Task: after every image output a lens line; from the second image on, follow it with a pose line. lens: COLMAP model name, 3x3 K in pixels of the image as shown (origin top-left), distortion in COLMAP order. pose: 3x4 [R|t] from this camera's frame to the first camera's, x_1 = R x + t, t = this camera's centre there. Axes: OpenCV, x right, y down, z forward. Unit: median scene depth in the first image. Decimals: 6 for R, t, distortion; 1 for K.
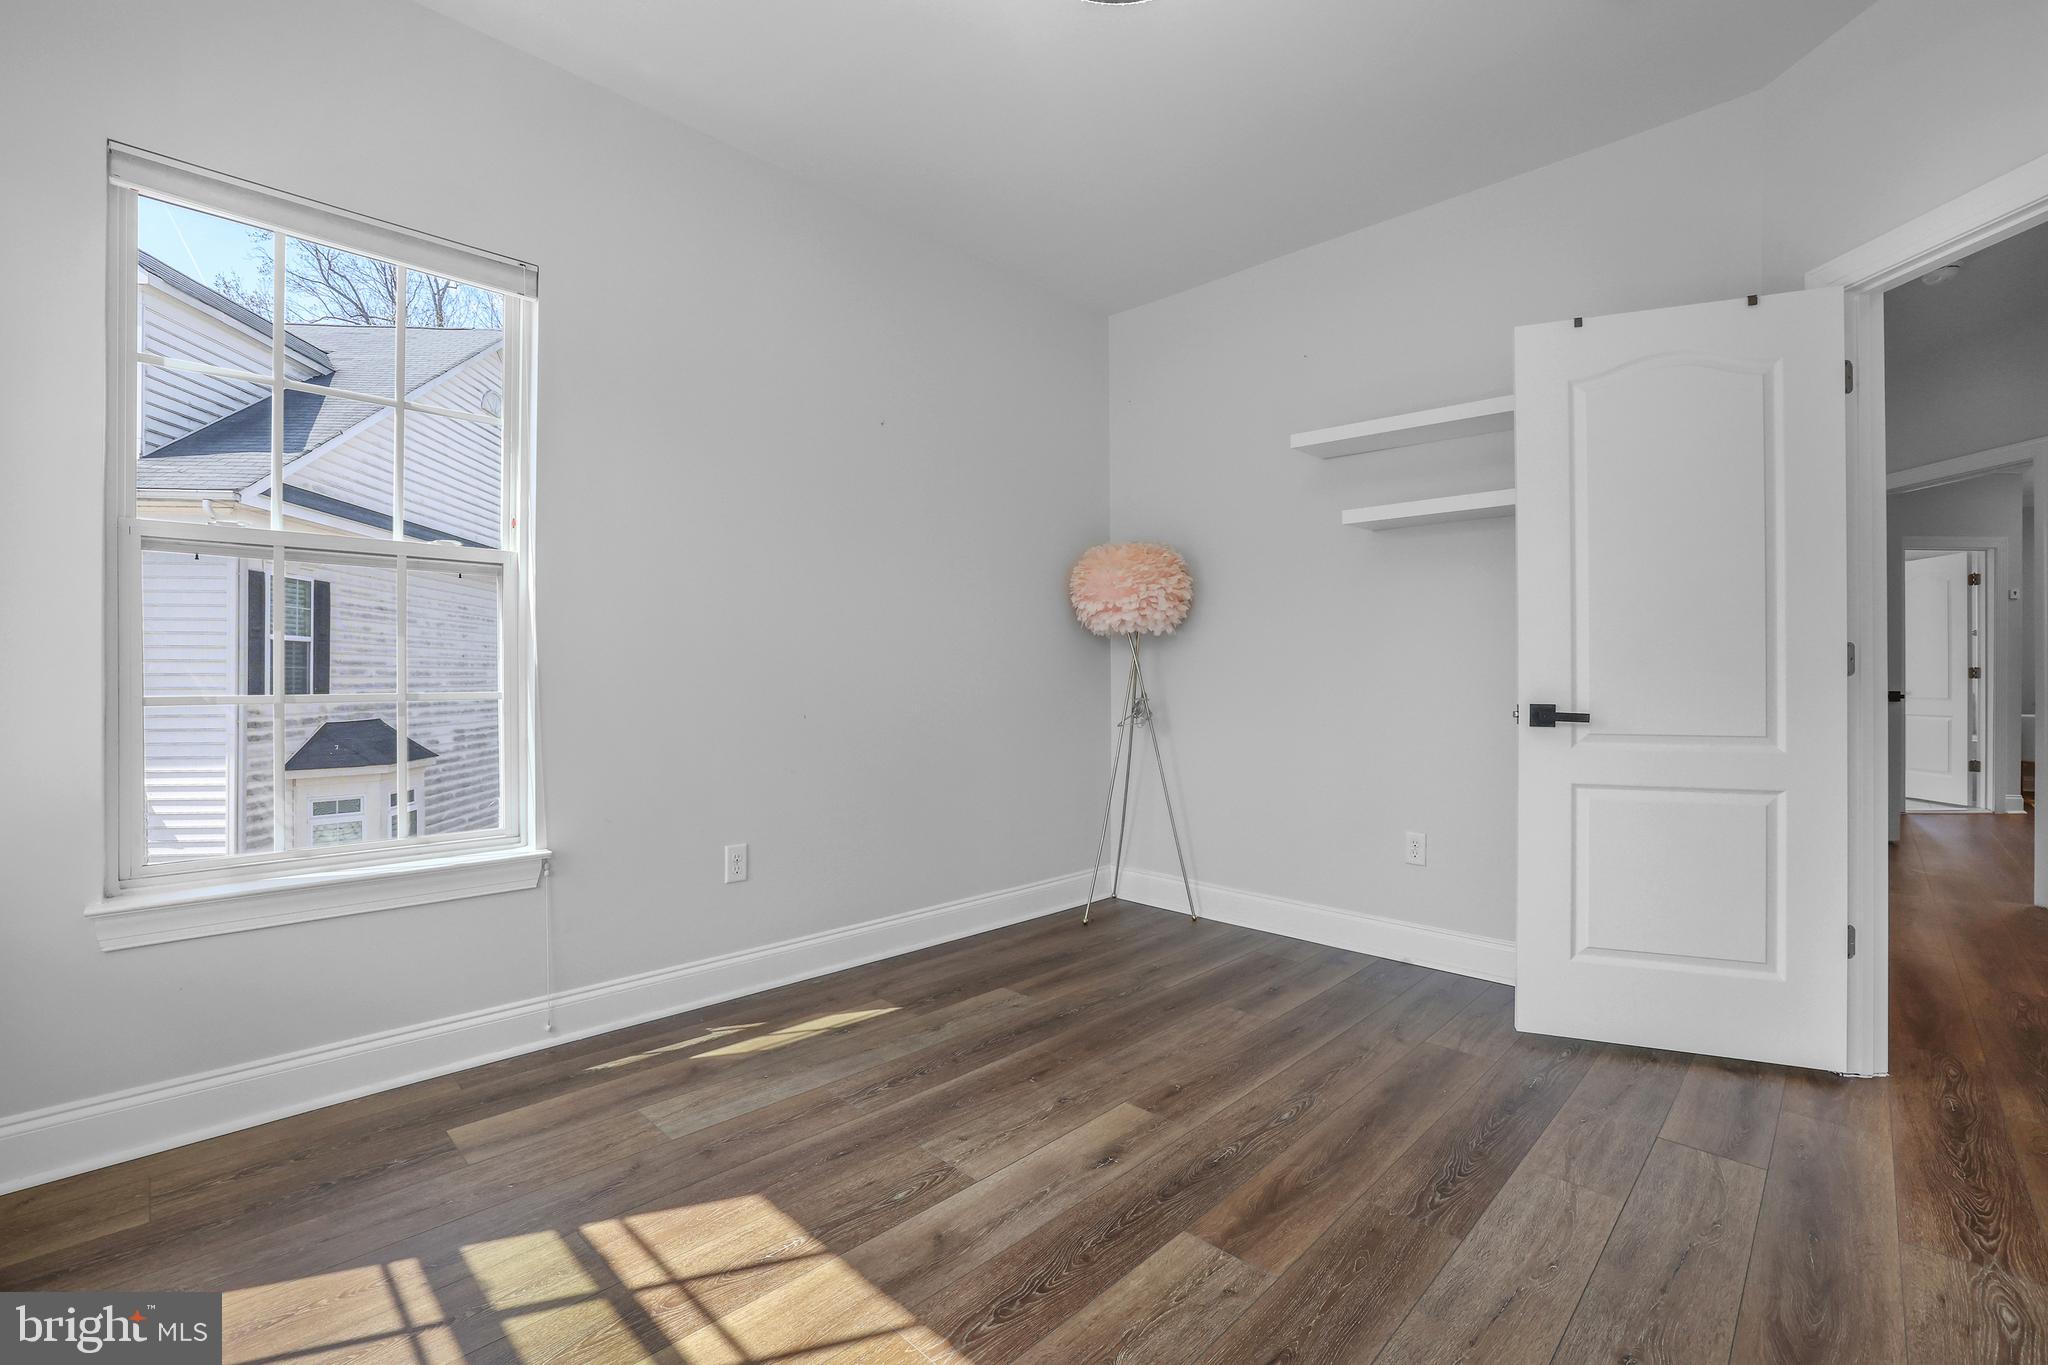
lens RADIAL K [[894.7, 0, 1026.6], [0, 894.7, 673.7], [0, 0, 1]] dist [-0.045079, 0.014509]
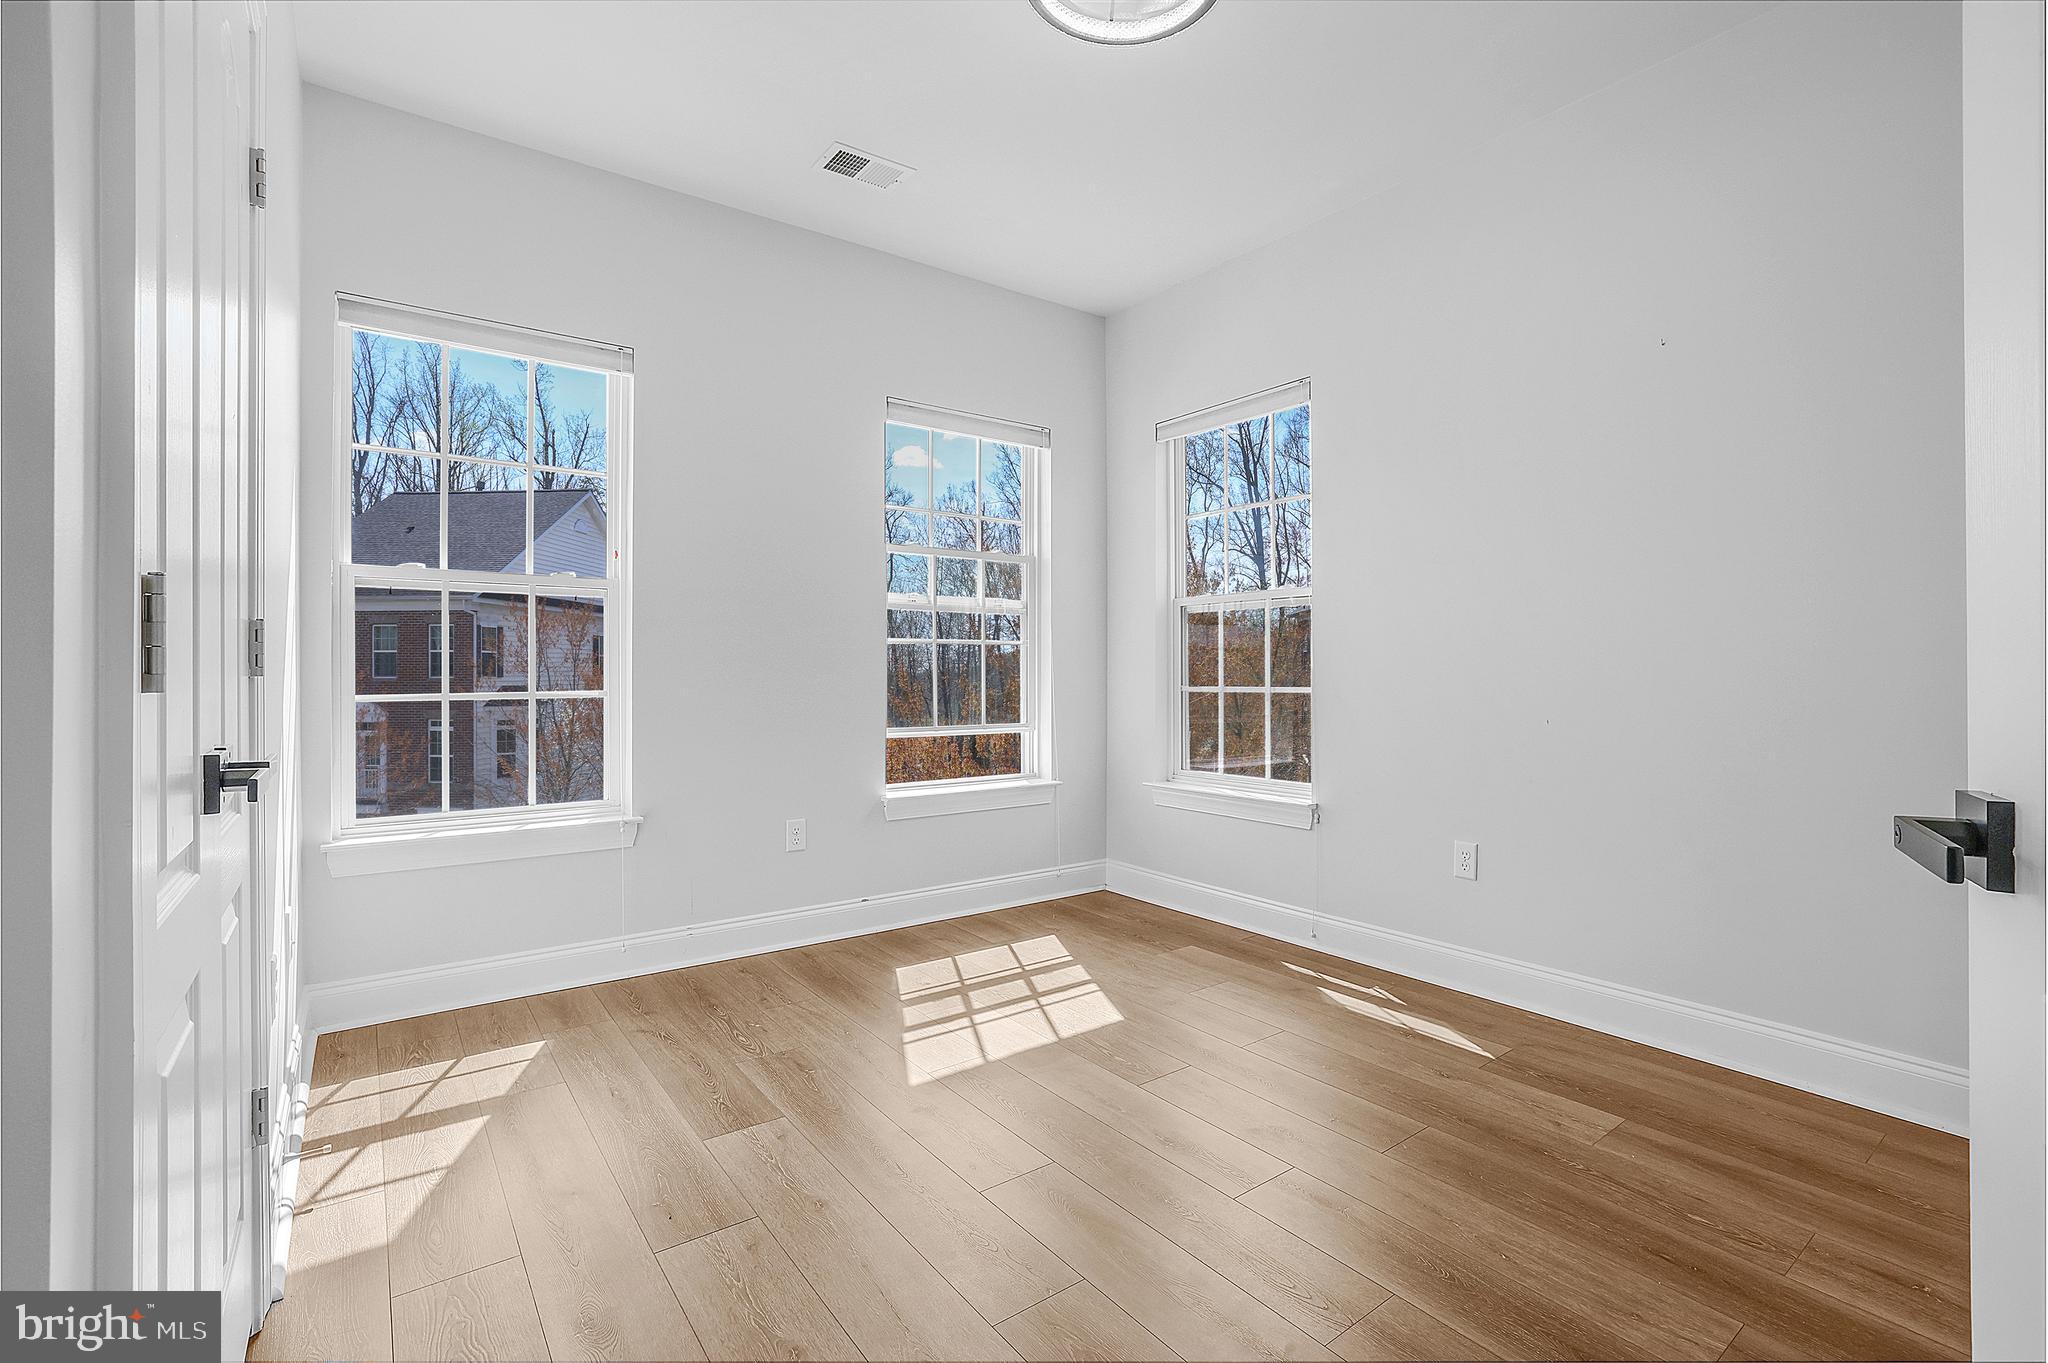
lens RADIAL K [[910.3, 0, 1024.0], [0, 910.3, 681.5], [0, 0, 1]] dist [-0.001557, -0.000125]
pose [[-0.159869, 0.006413, -0.987117, 0.947832], [0.005513, 0.999969, 0.005604, -0.001556], [0.987123, -0.004546, -0.159899, 0.807035]]
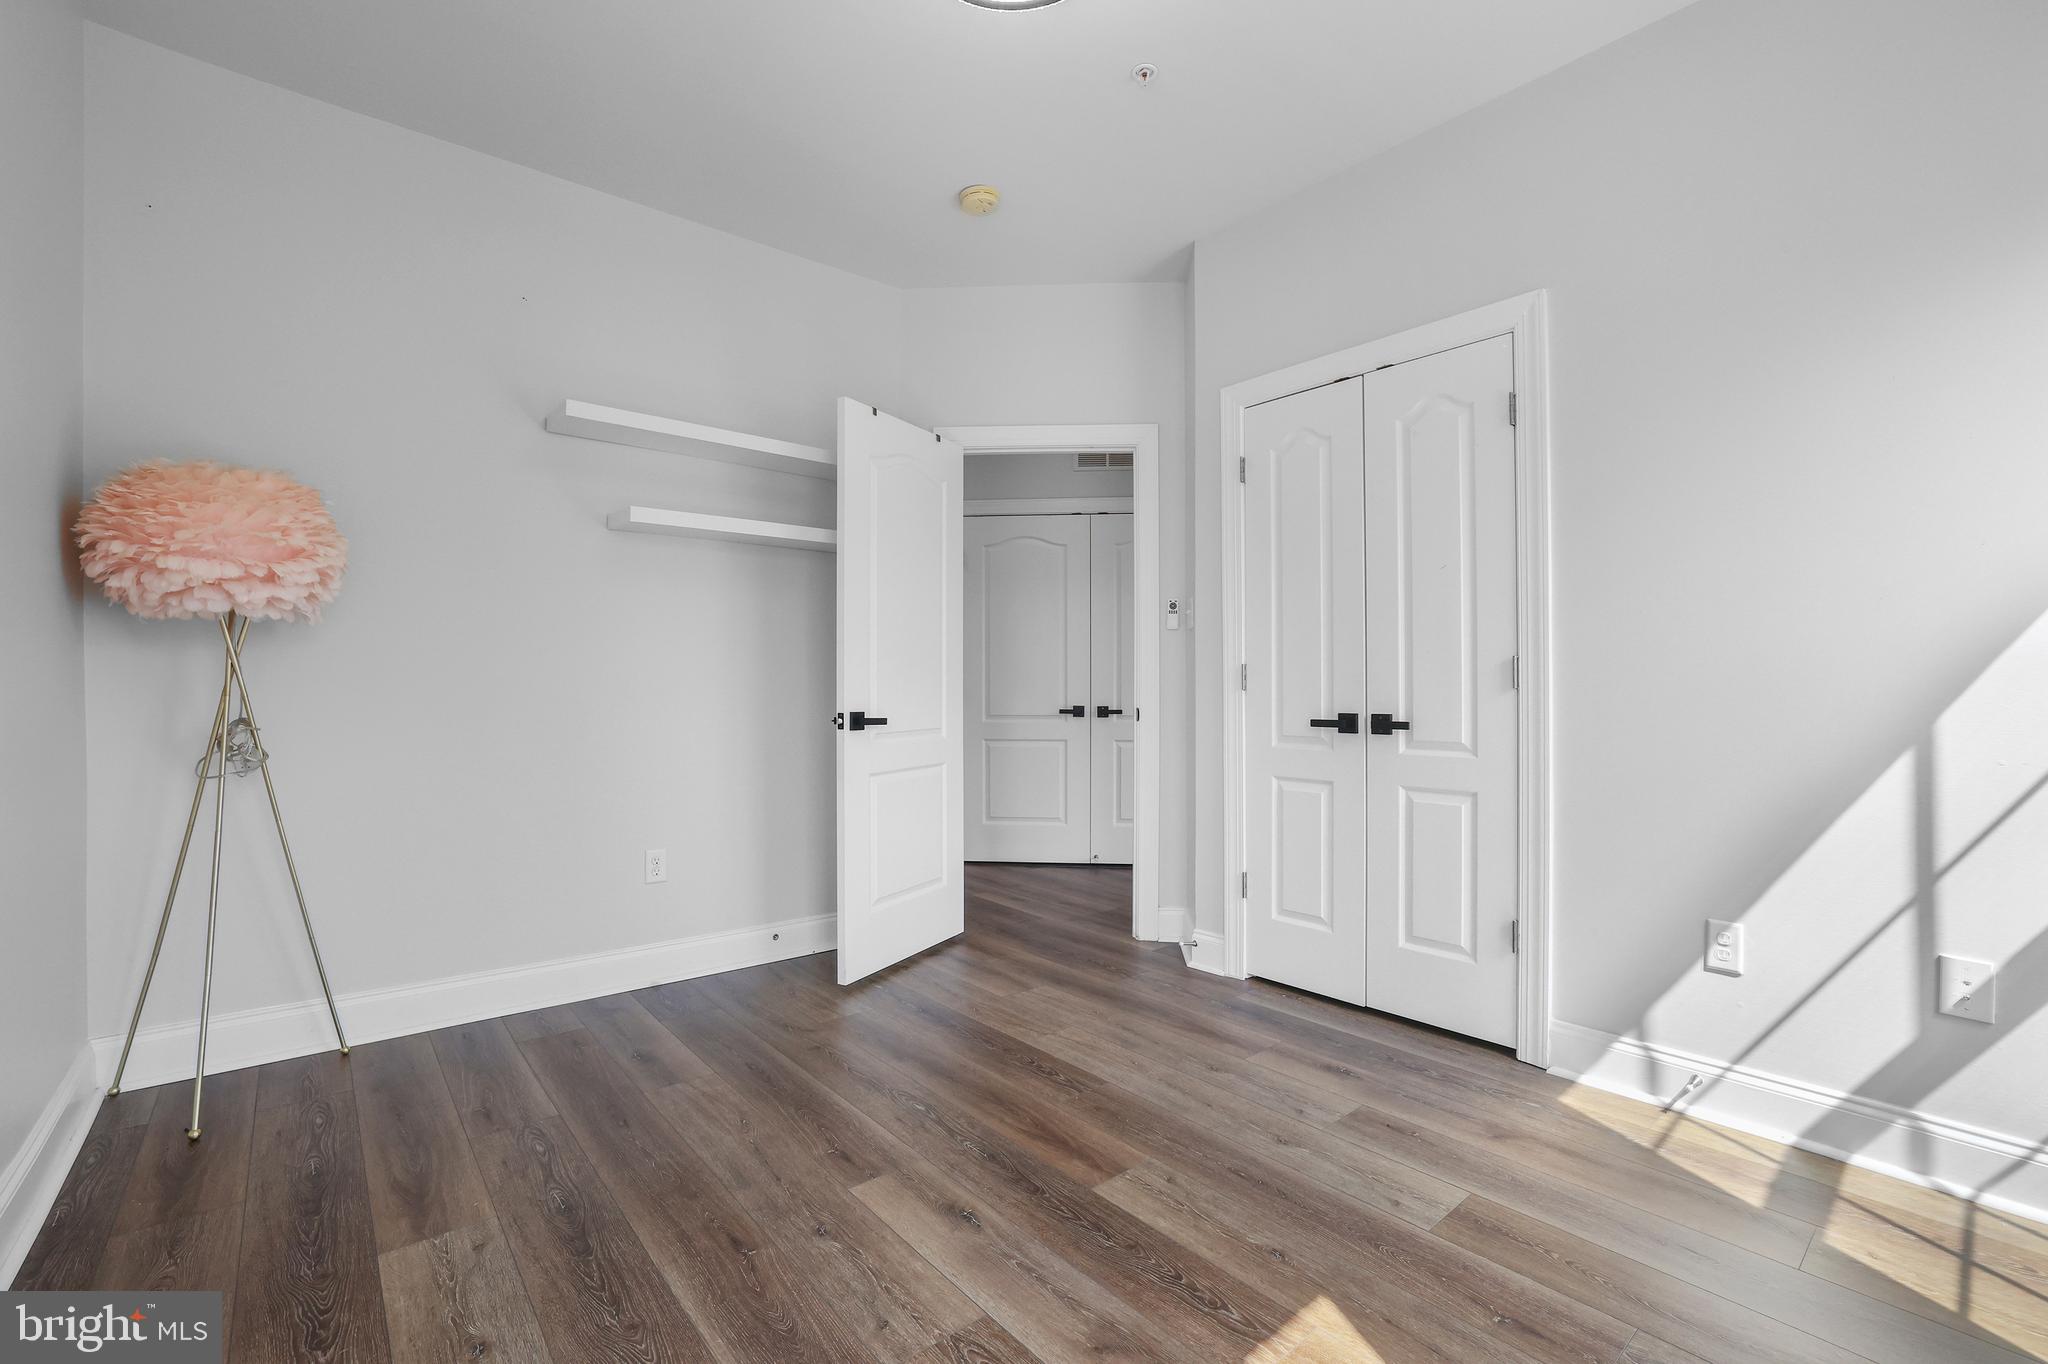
lens RADIAL K [[894.7, 0, 1026.6], [0, 894.7, 673.2], [0, 0, 1]] dist [-0.045079, 0.014509]
pose [[0.089064, 0.008503, 0.995990, -0.667008], [-0.004389, 0.999957, -0.008145, -0.010664], [-0.996016, -0.003646, 0.089097, 0.687024]]
